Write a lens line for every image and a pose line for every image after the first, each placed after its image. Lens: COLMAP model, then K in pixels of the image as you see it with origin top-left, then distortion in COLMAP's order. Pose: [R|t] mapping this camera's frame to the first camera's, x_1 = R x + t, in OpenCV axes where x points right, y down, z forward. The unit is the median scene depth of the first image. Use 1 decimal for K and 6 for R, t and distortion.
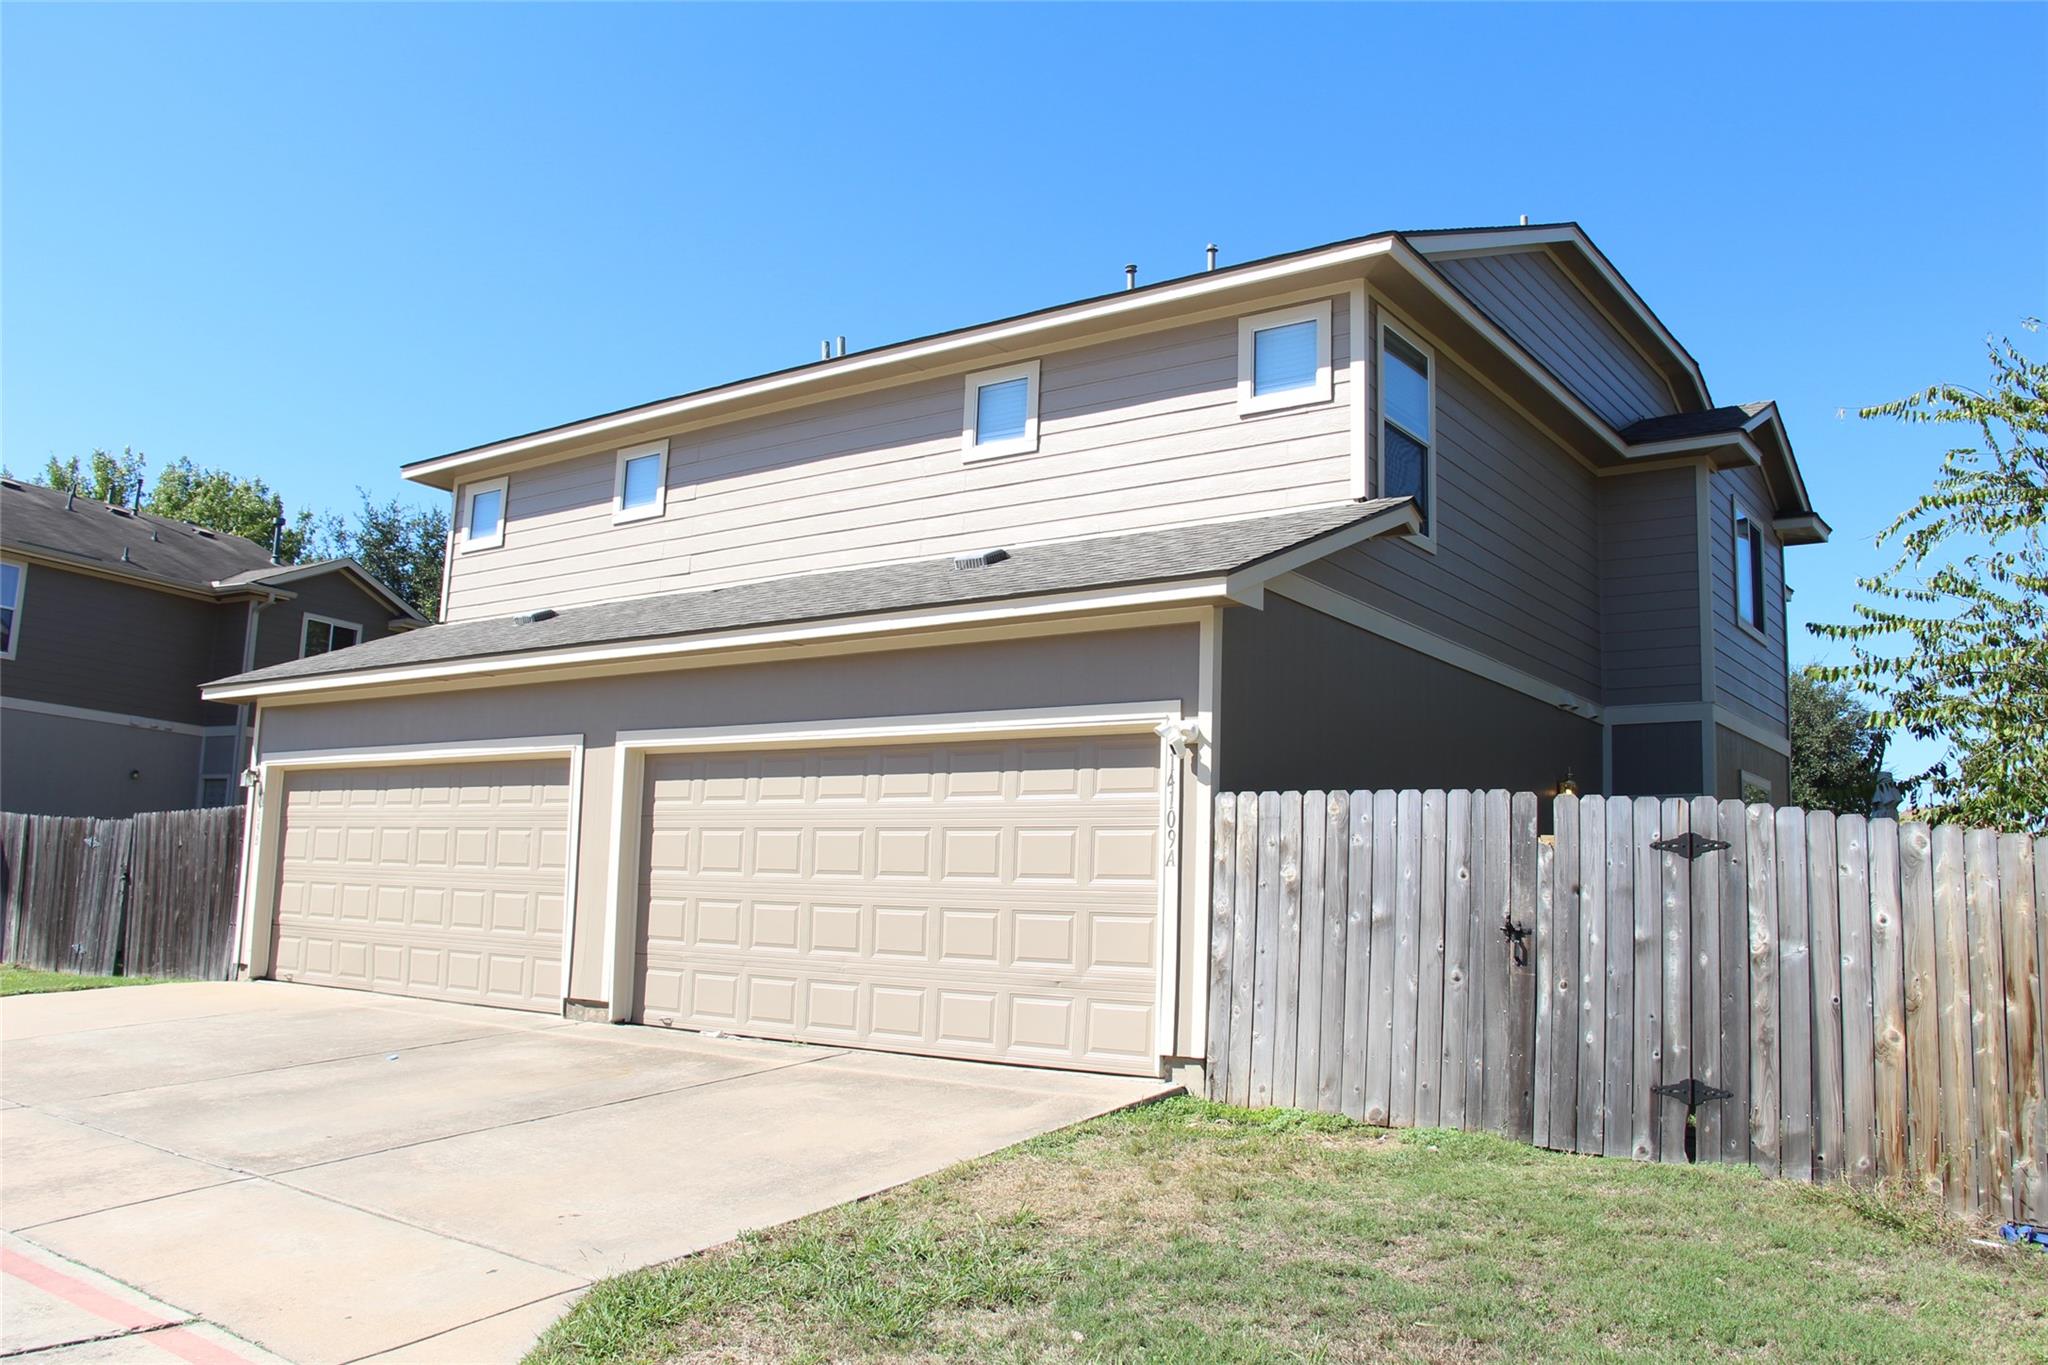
lens RADIAL K [[1686.0, 0, 1018.7], [0, 1686.0, 677.0], [0, 0, 1]] dist [-0.193198, 0.157302]
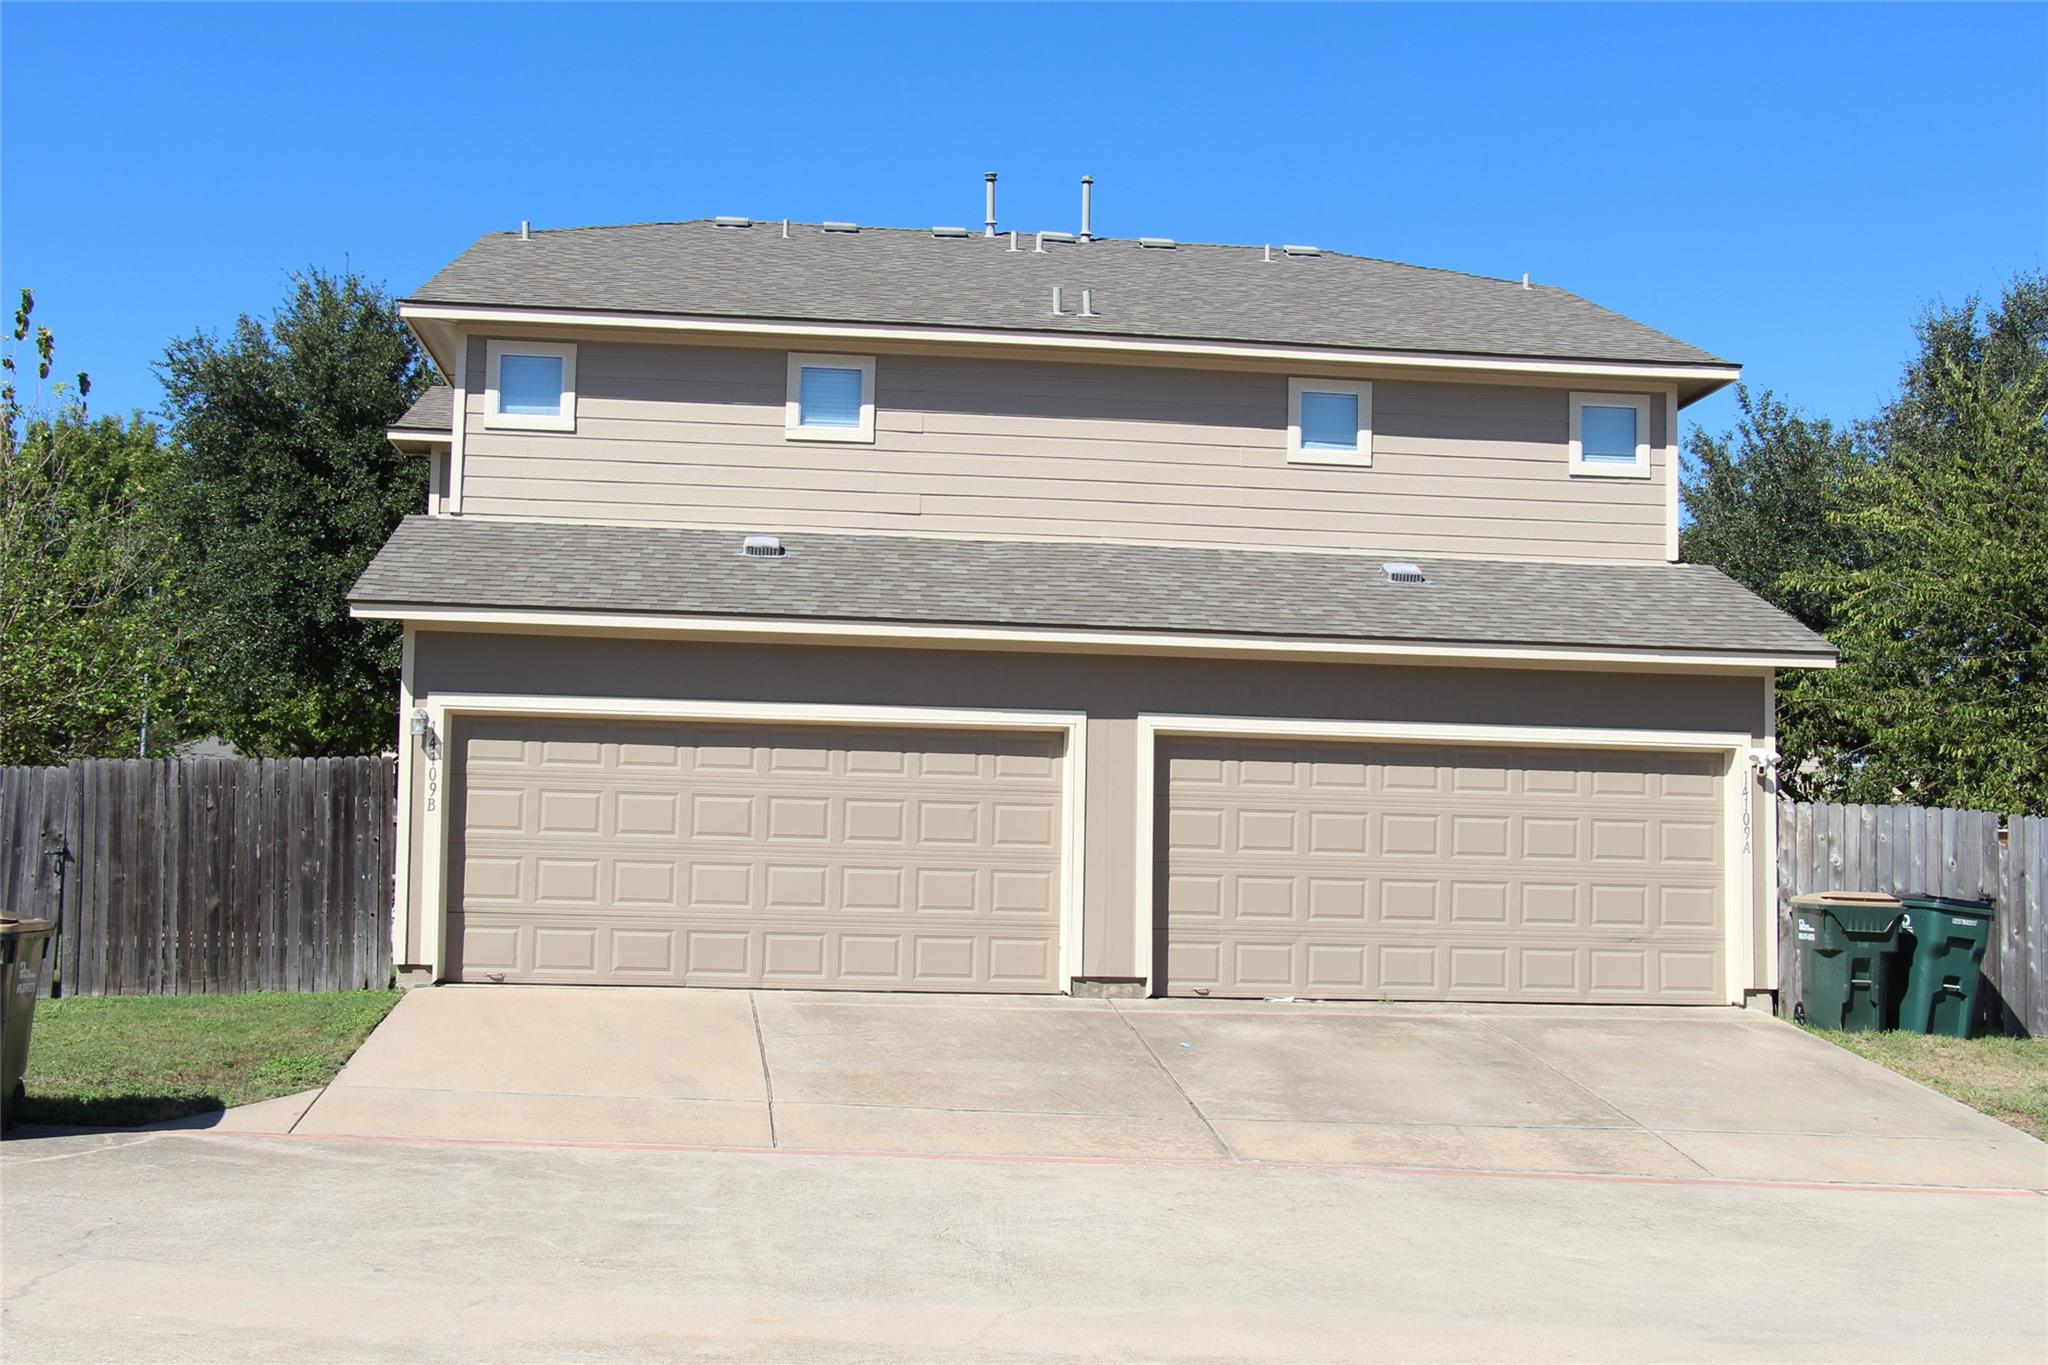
lens RADIAL K [[2178.9, 0, 1030.2], [0, 2178.9, 761.6], [0, 0, 1]] dist [-0.060093, 0.018241]
pose [[0.744623, 0.015172, 0.667312, -1.253126], [-0.096442, 0.991697, 0.085068, -0.044936], [-0.660481, -0.127701, 0.739904, 0.073370]]
